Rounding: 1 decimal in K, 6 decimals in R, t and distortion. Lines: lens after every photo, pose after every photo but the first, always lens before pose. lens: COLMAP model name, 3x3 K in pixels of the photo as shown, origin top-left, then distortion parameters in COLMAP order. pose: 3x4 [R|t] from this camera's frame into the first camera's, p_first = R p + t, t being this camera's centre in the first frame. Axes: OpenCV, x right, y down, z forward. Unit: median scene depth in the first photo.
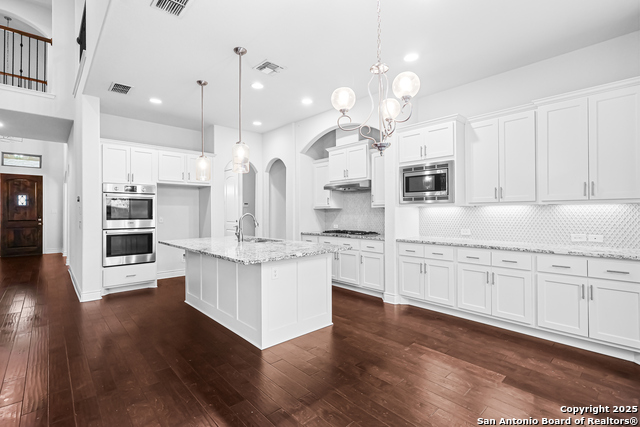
lens RADIAL K [[296.7, 0, 316.3], [0, 296.7, 210.9], [0, 0, 1]] dist [0.001193, 0.000397]
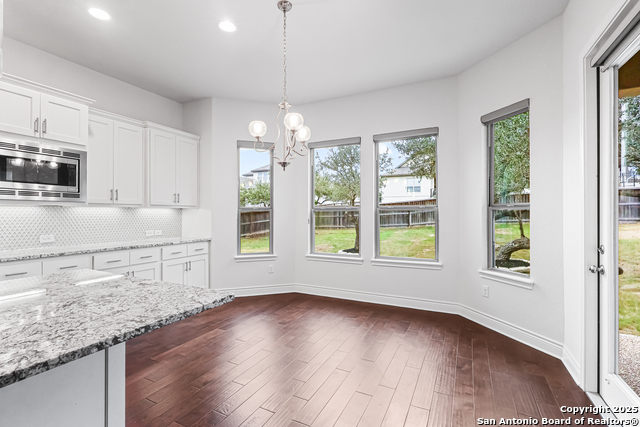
lens RADIAL K [[296.7, 0, 319.8], [0, 296.7, 213.2], [0, 0, 1]] dist [0.001193, 0.000397]
pose [[-0.351921, 0.005225, 0.936015, -0.592581], [-0.002443, 0.999976, -0.006500, 0.007962], [-0.936026, -0.004574, -0.351900, 0.714634]]
